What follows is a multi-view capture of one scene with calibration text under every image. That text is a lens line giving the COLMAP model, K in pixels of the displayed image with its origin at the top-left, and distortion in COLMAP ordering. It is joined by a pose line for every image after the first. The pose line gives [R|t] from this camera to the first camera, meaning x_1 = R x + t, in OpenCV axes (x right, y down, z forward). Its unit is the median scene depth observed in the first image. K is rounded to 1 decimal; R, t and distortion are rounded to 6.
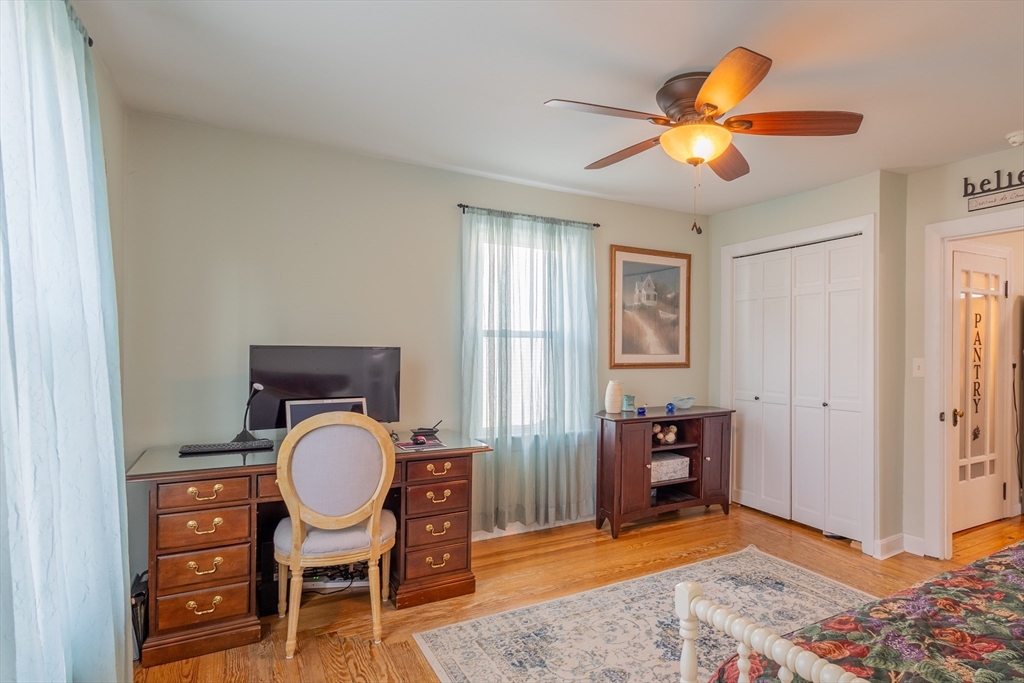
lens RADIAL K [[733.8, 0, 511.3], [0, 733.8, 345.7], [0, 0, 1]] dist [0.000721, 0.001215]
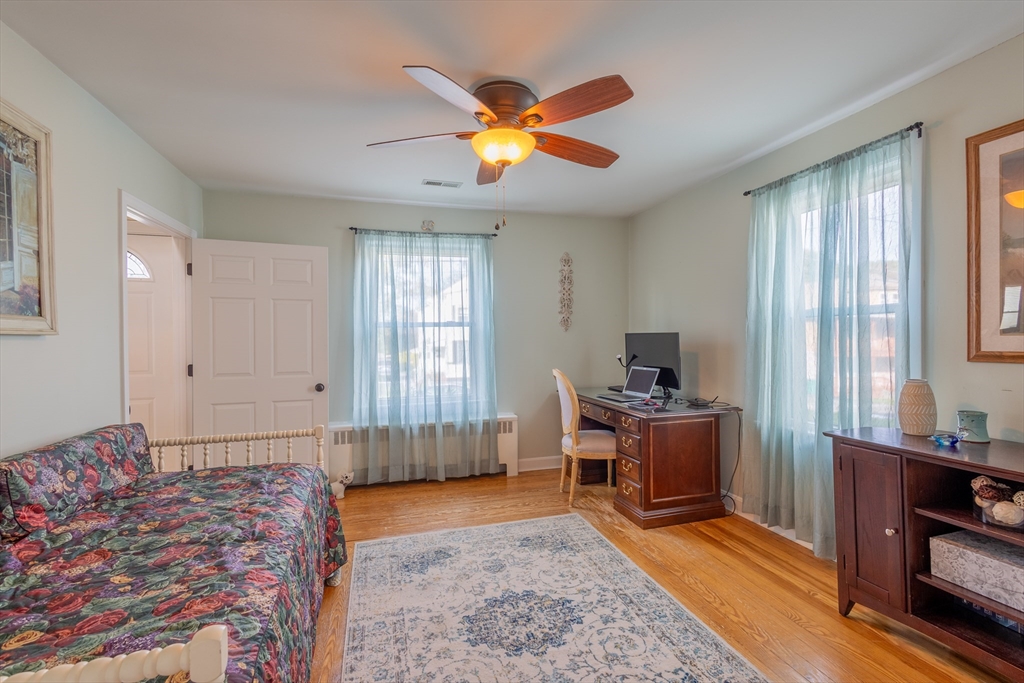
lens RADIAL K [[467.0, 0, 508.6], [0, 467.0, 343.0], [0, 0, 1]] dist [0.013889, -0.004642]
pose [[-0.303210, -0.001257, -0.952923, 0.642642], [0.001844, 0.999996, -0.001906, 0.019476], [0.952922, -0.002335, -0.303206, 0.854084]]
